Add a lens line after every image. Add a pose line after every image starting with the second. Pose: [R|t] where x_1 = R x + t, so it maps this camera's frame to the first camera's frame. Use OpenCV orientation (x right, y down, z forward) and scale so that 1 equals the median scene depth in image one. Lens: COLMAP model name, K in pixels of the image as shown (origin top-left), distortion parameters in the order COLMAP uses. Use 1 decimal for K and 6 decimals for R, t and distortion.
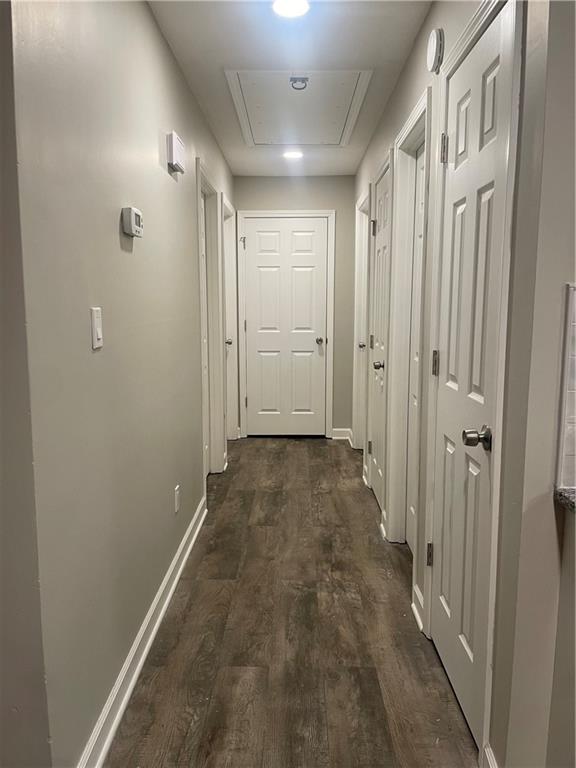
lens RADIAL K [[582.9, 0, 288.4], [0, 582.9, 381.9], [0, 0, 1]] dist [0.029924, -0.026368]
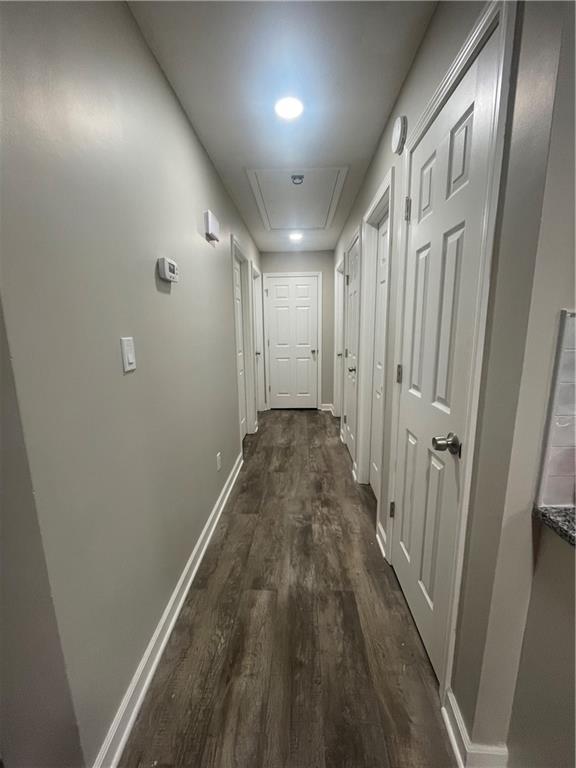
lens RADIAL K [[310.5, 0, 288.0], [0, 310.5, 385.0], [0, 0, 1]] dist [-0.008962, 0.000504]
pose [[0.999504, -0.009011, -0.030188, 0.017375], [0.010398, 0.998883, 0.046100, -0.040829], [0.029739, -0.046391, 0.998481, 0.270212]]
